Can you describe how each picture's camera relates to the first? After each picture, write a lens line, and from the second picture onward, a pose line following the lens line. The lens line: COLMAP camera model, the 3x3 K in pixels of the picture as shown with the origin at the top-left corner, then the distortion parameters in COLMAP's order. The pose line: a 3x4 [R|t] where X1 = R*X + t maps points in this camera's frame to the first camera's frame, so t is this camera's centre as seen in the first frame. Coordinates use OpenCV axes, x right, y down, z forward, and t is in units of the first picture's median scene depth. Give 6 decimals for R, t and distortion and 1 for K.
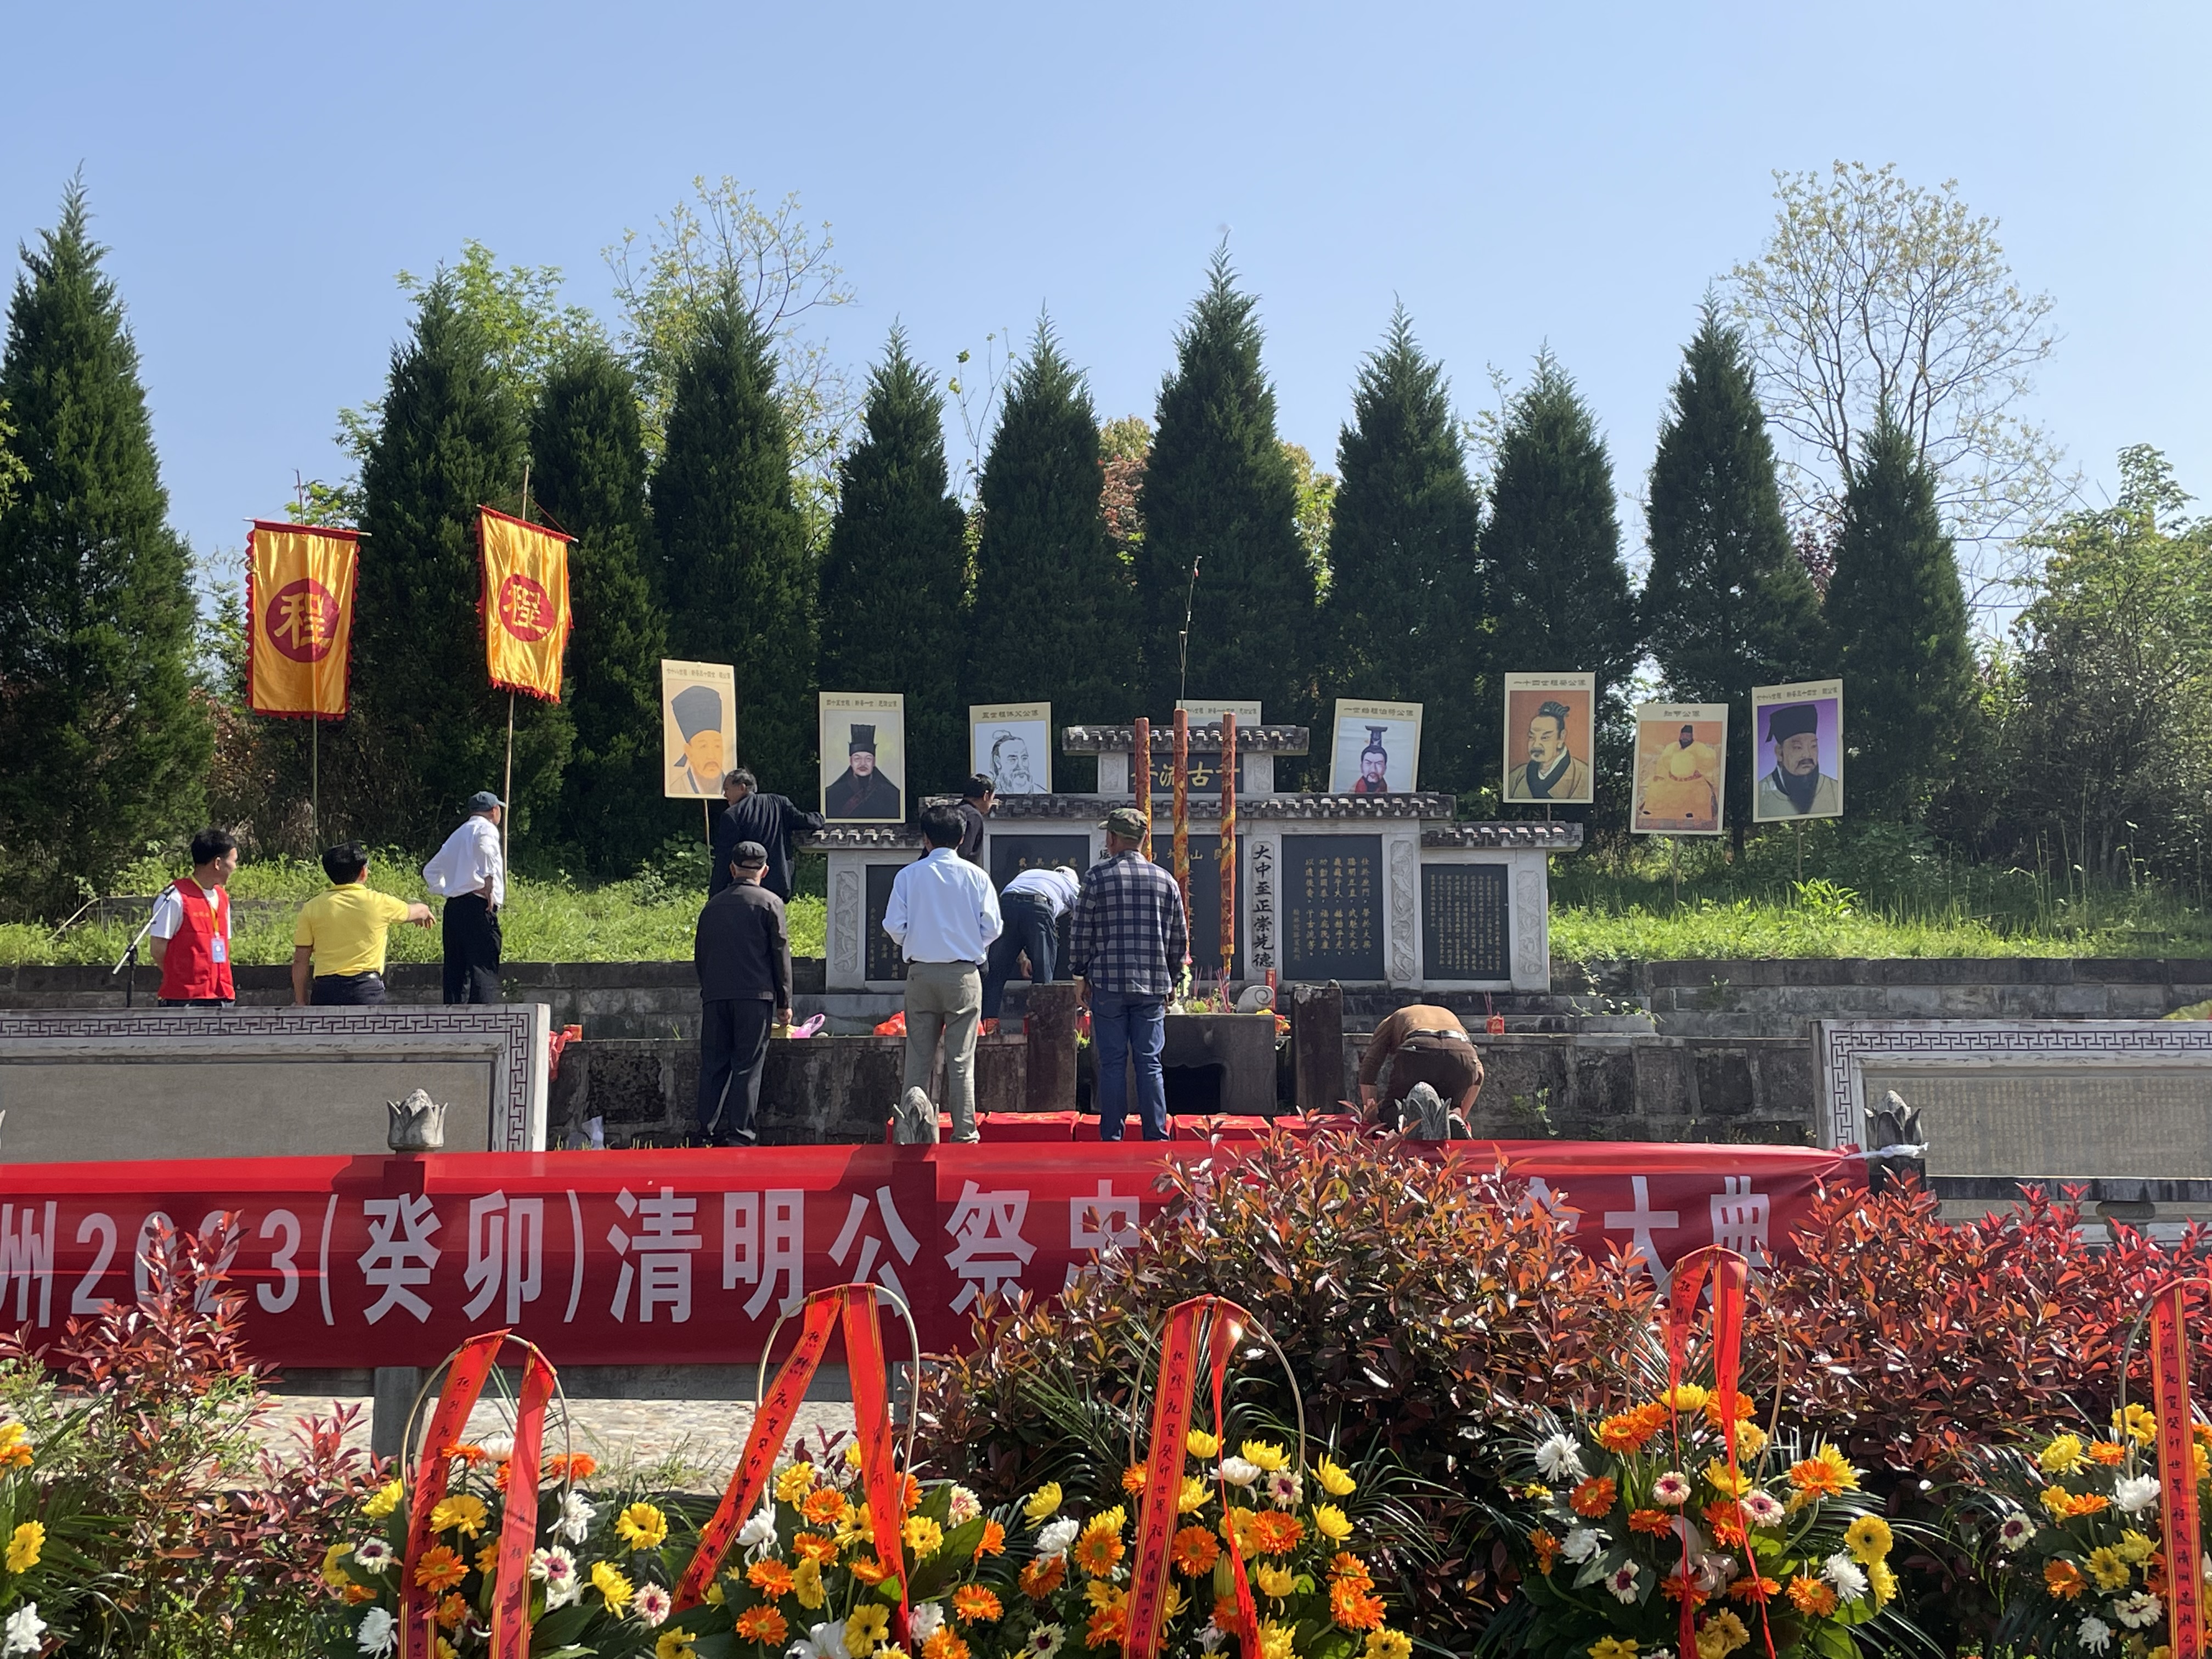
lens RADIAL K [[2508.7, 0, 1106.2], [0, 2508.7, 827.9], [0, 0, 1]] dist [0.001753, 0.000000]
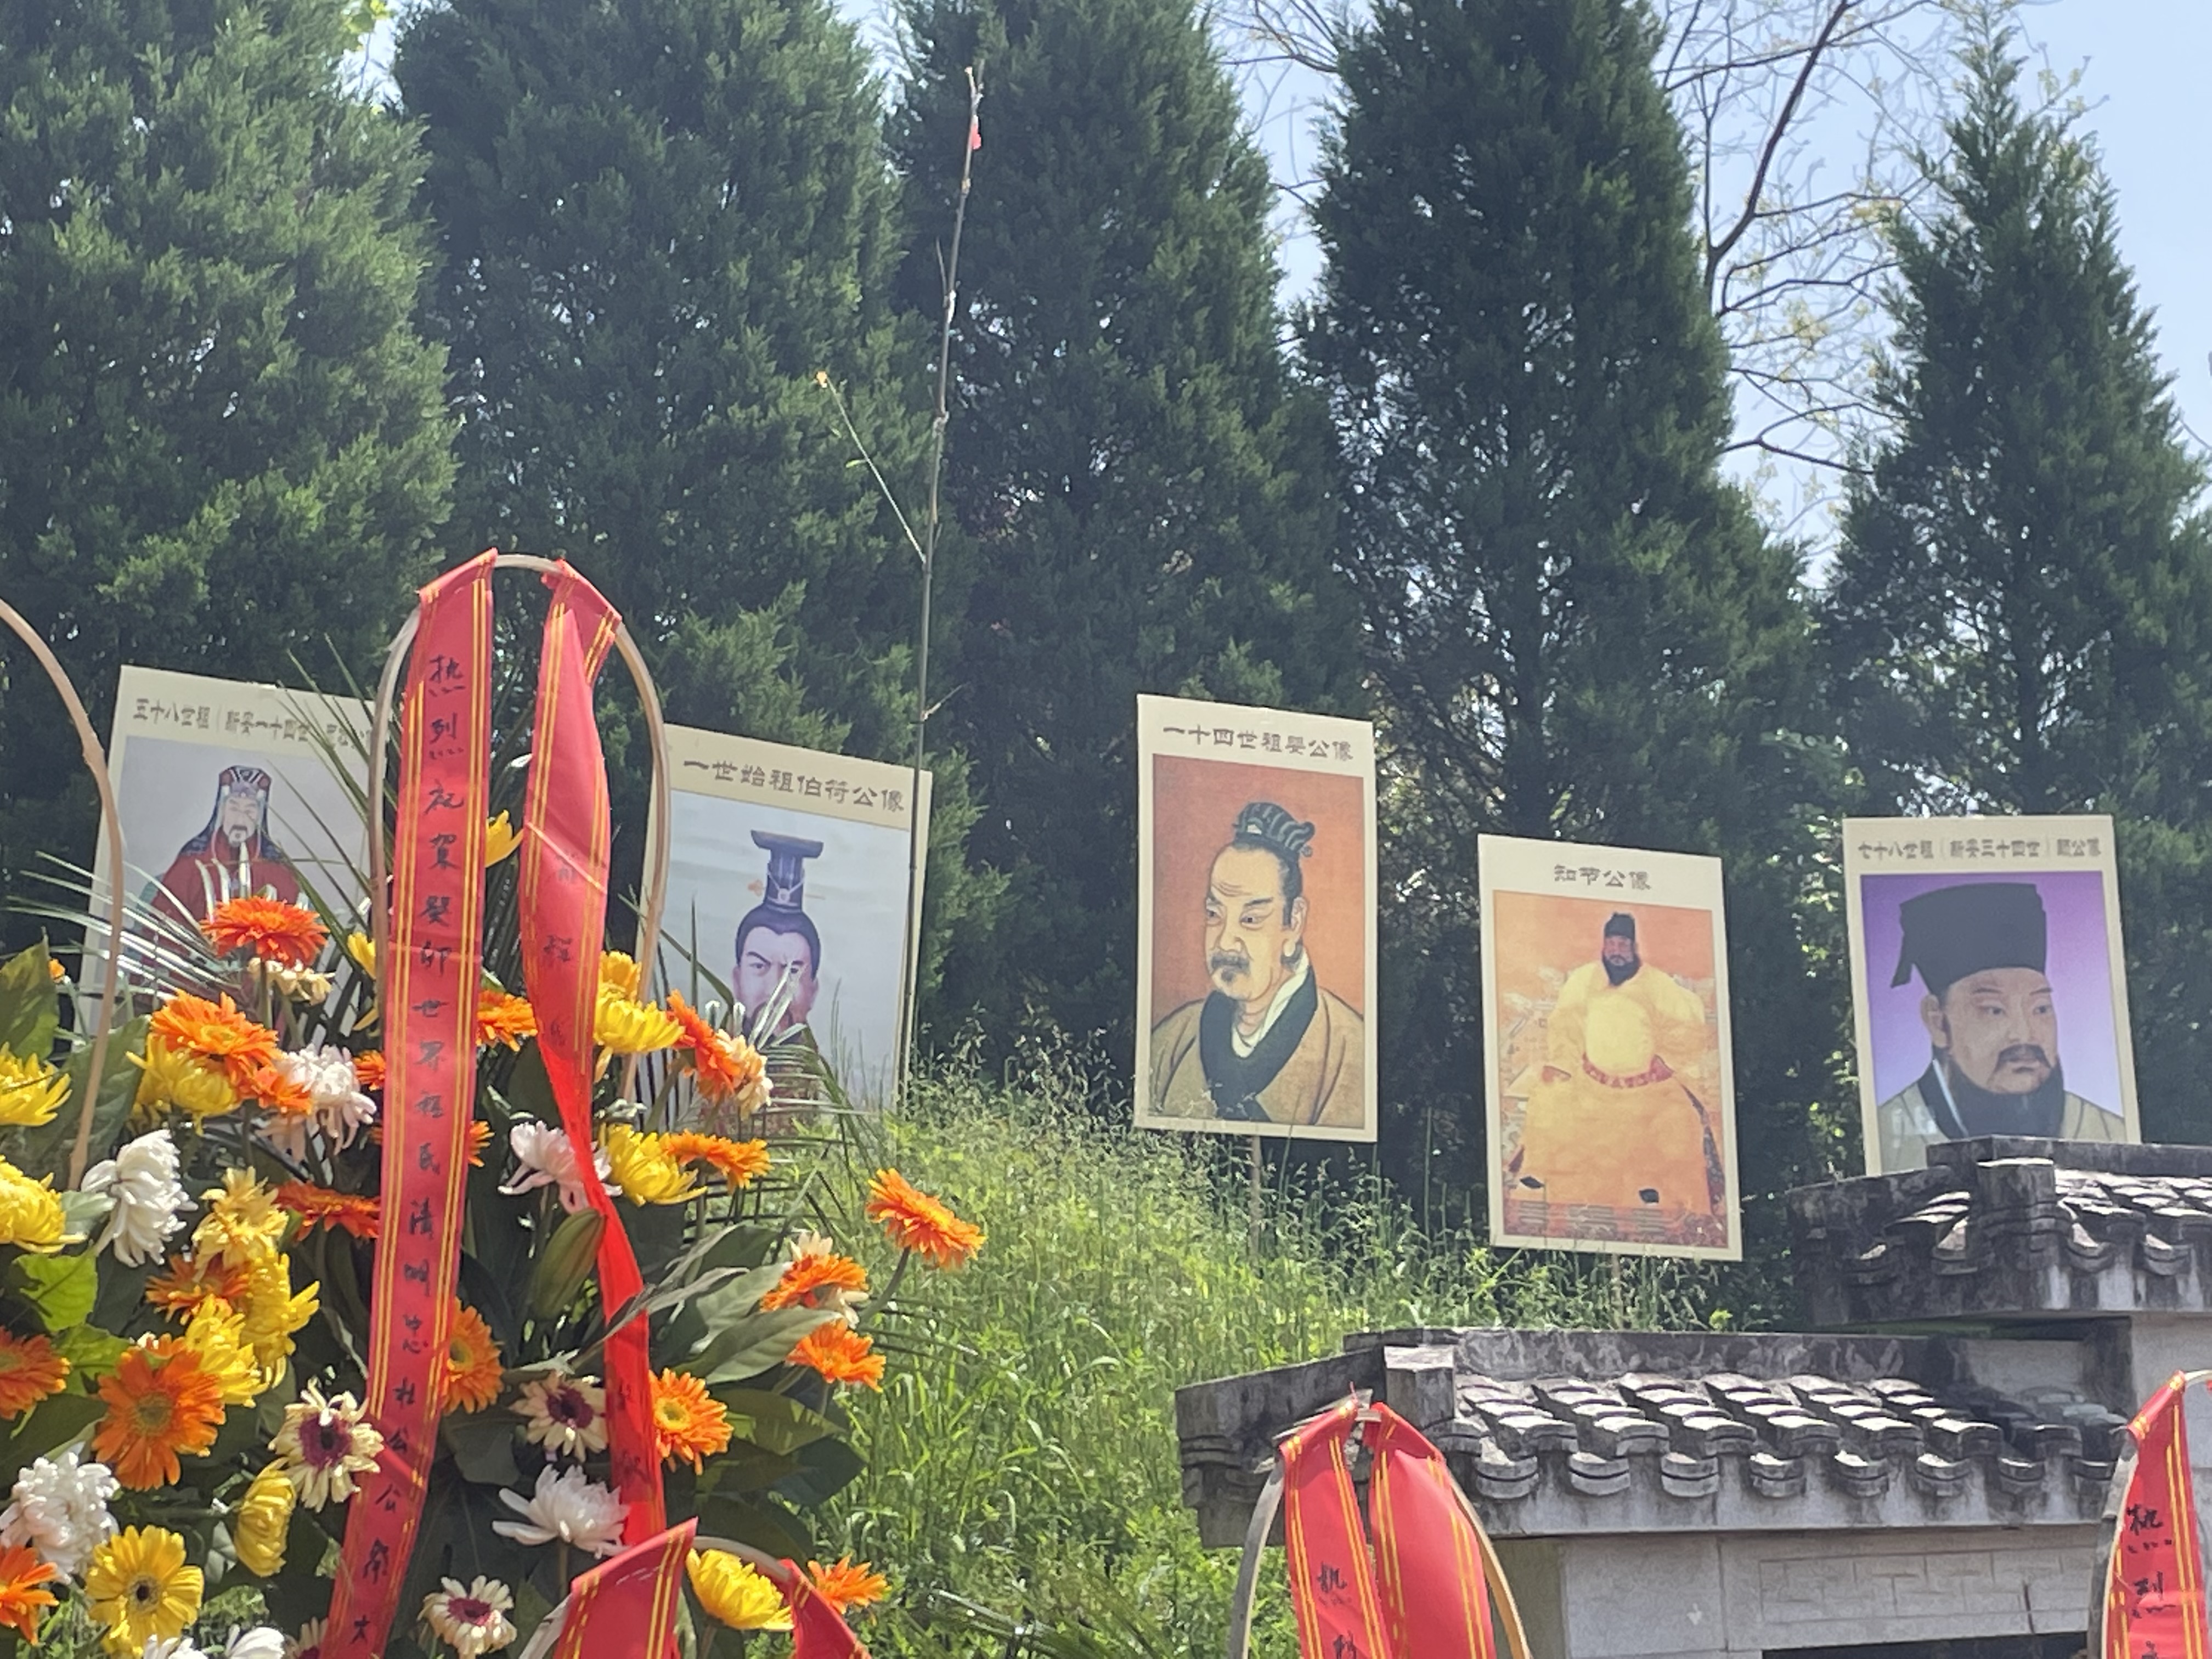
lens RADIAL K [[4510.7, 0, 1106.1], [0, 4510.7, 829.7], [0, 0, 1]] dist [-0.036354, 0.000000]
pose [[0.750085, 0.082521, 0.656173, -0.199203], [-0.052439, 0.996482, -0.065375, -0.010129], [-0.659260, 0.014628, 0.751773, 0.600920]]
